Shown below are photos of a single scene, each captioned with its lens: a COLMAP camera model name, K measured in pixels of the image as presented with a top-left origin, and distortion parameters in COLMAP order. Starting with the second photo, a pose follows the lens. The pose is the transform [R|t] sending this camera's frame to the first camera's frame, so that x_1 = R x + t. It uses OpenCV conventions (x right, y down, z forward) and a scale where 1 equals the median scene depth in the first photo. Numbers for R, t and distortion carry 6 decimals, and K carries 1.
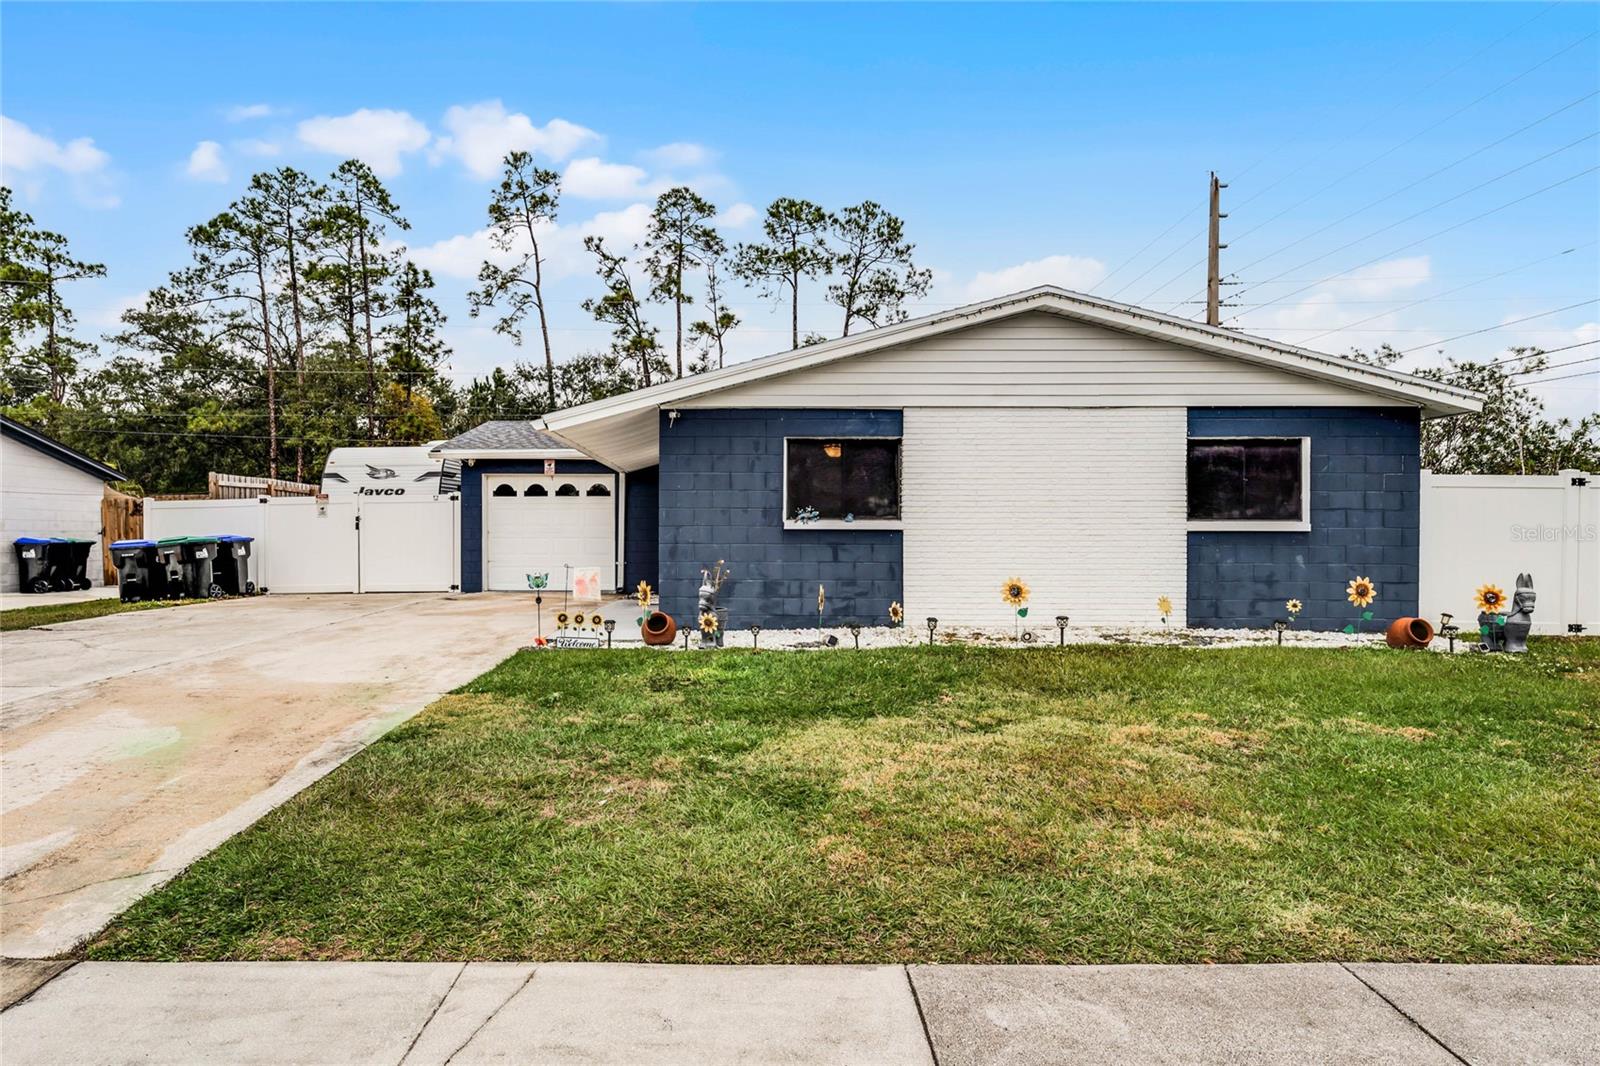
lens RADIAL K [[928.5, 0, 800.0], [0, 928.5, 533.0], [0, 0, 1]] dist [0.000231, 0.000502]
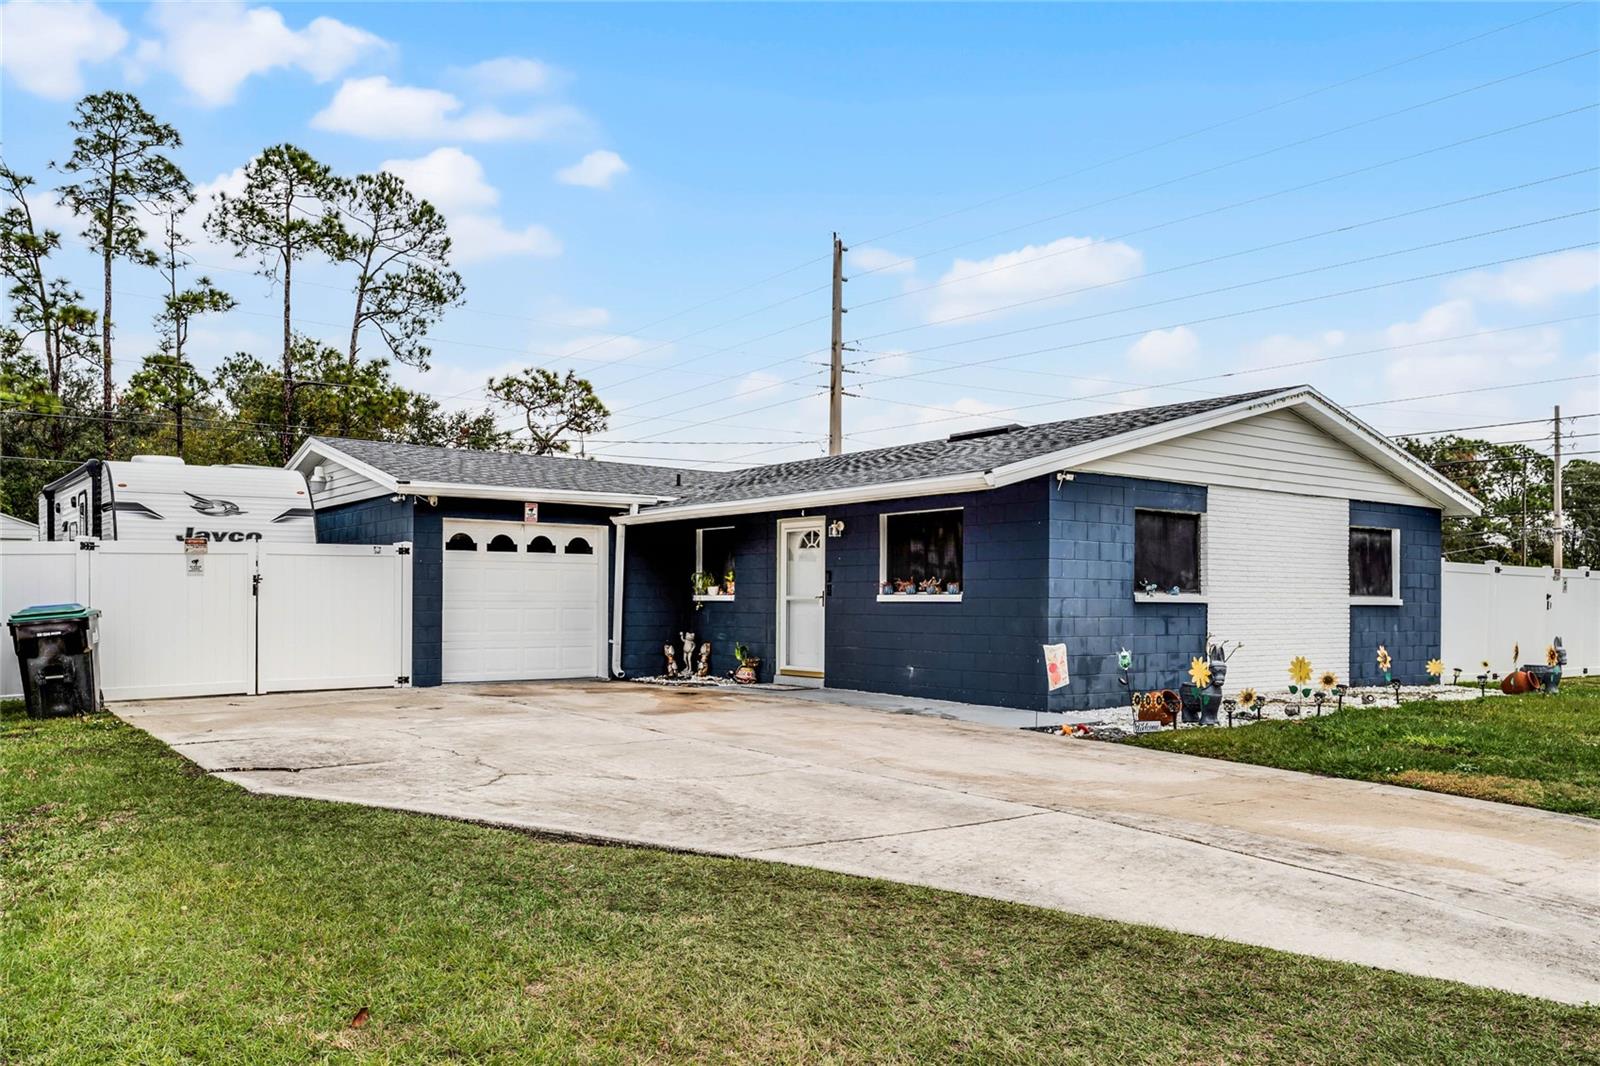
lens RADIAL K [[1097.1, 0, 799.9], [0, 1097.1, 608.2], [0, 0, 1]] dist [-0.001432, -0.002509]
pose [[0.821222, 0.000416, 0.570609, -0.595449], [-0.005493, 0.999959, 0.007176, -0.002444], [-0.570583, -0.009027, 0.821190, 0.161517]]
